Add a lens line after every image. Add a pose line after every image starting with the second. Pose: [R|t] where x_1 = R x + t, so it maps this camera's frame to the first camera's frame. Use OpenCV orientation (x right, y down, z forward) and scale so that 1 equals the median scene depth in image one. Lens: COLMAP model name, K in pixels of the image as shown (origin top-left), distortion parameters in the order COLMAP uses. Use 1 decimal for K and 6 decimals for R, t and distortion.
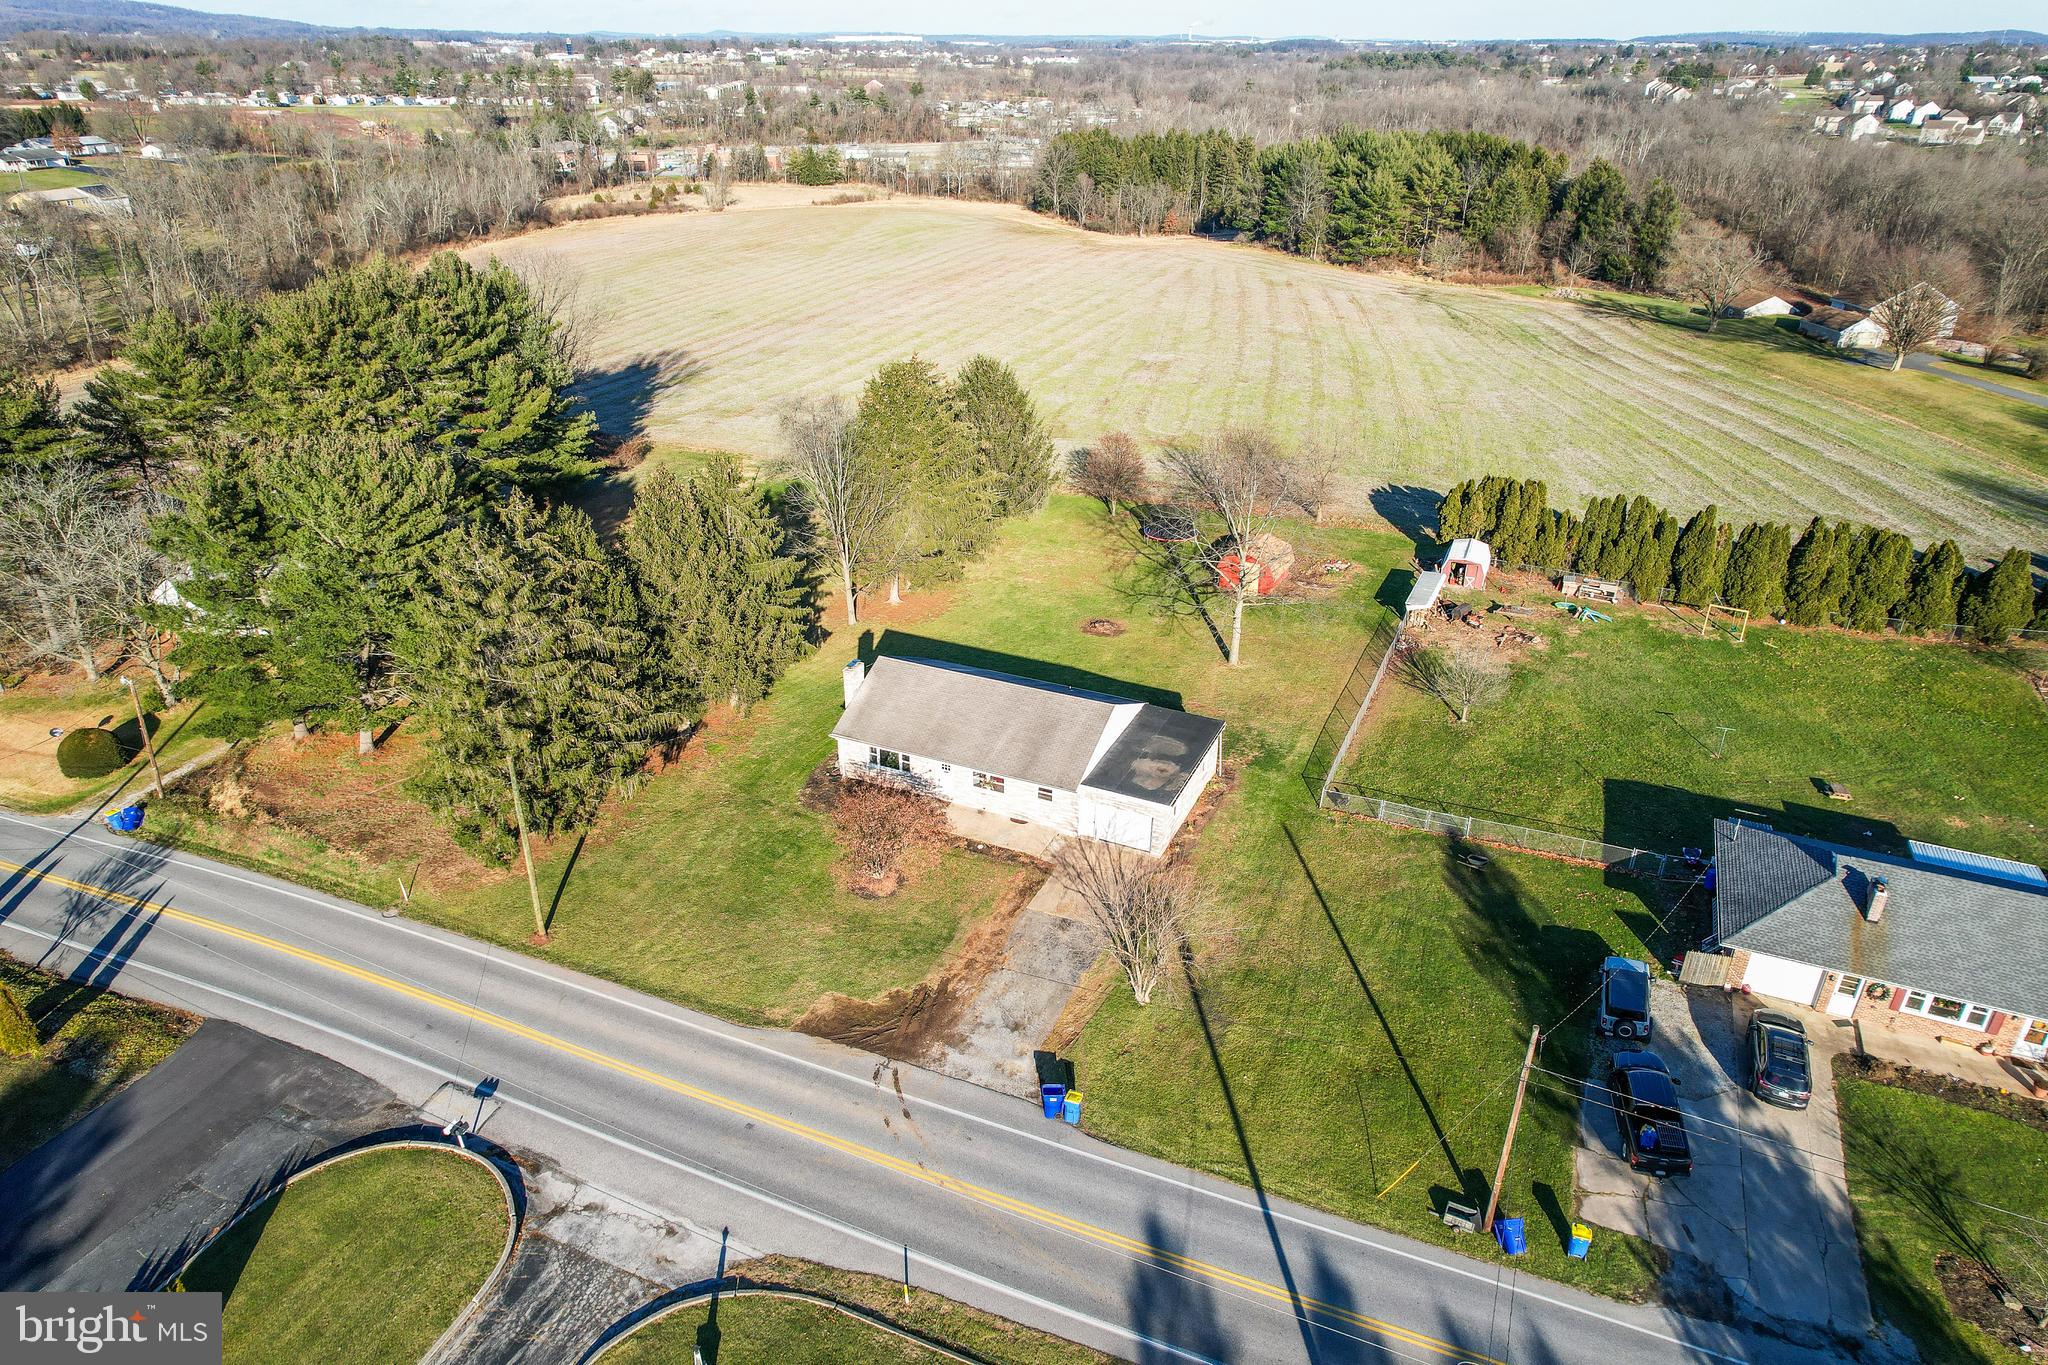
lens RADIAL K [[1310.9, 0, 1020.8], [0, 1310.9, 696.3], [0, 0, 1]] dist [-0.083981, 0.077893]
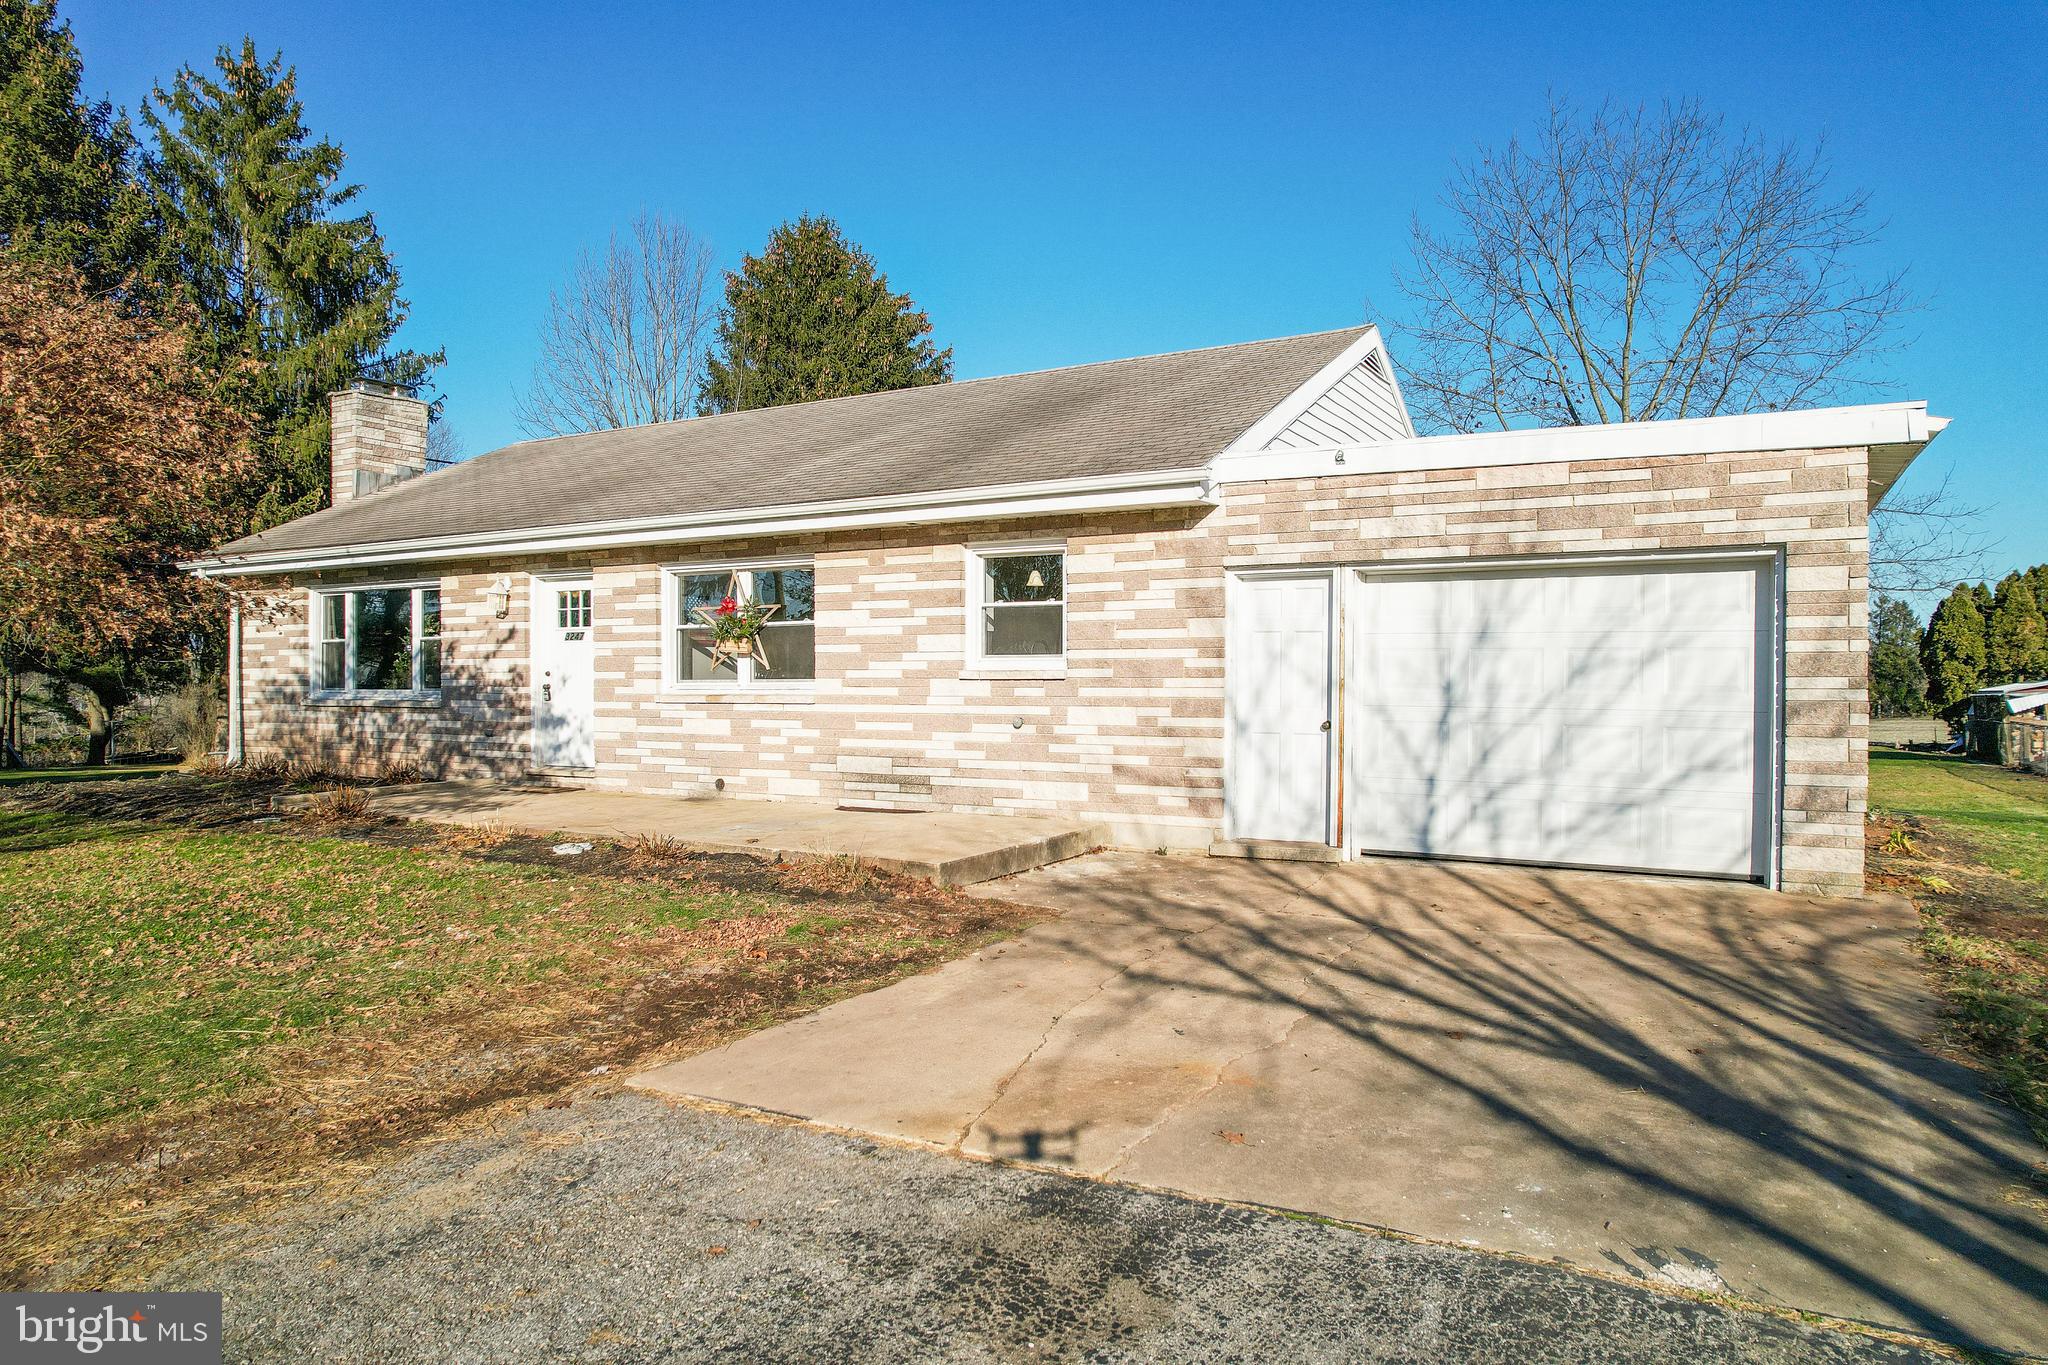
lens RADIAL K [[1310.9, 0, 1020.8], [0, 1310.9, 696.3], [0, 0, 1]] dist [-0.083981, 0.077893]
pose [[0.996582, 0.000985, -0.082602, 0.023306], [-0.038758, 0.888614, -0.457015, 0.119525], [0.072951, 0.458655, 0.885615, 0.621231]]
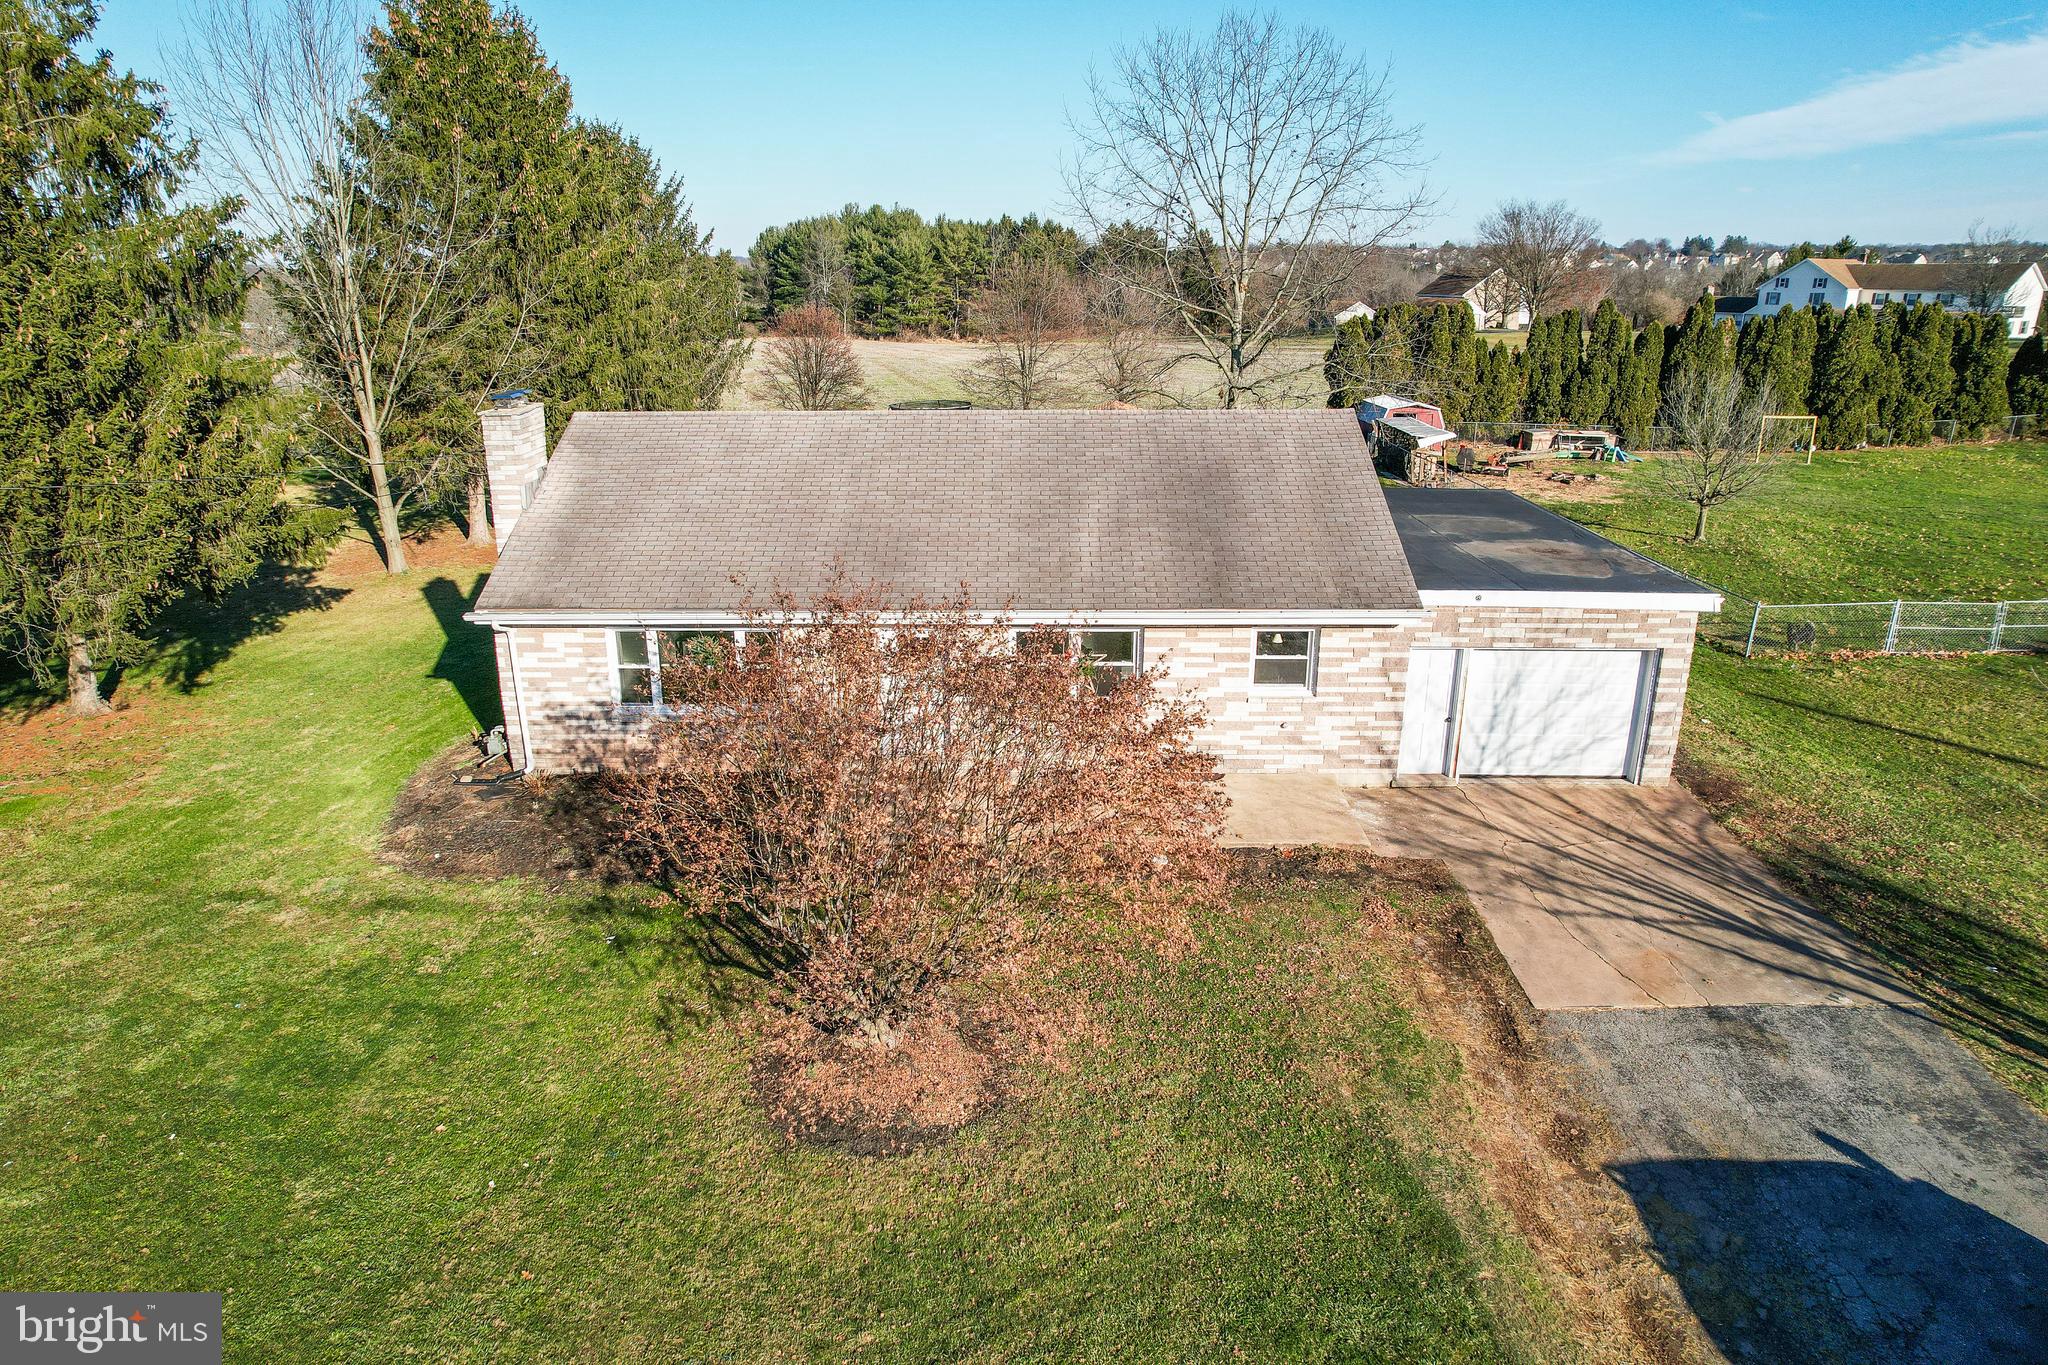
lens RADIAL K [[1310.9, 0, 1020.8], [0, 1310.9, 696.3], [0, 0, 1]] dist [-0.083981, 0.077893]
pose [[0.912313, -0.135320, 0.386490, -0.113303], [0.193750, 0.974136, -0.116279, 0.077581], [-0.360759, 0.180965, 0.914934, 0.543749]]
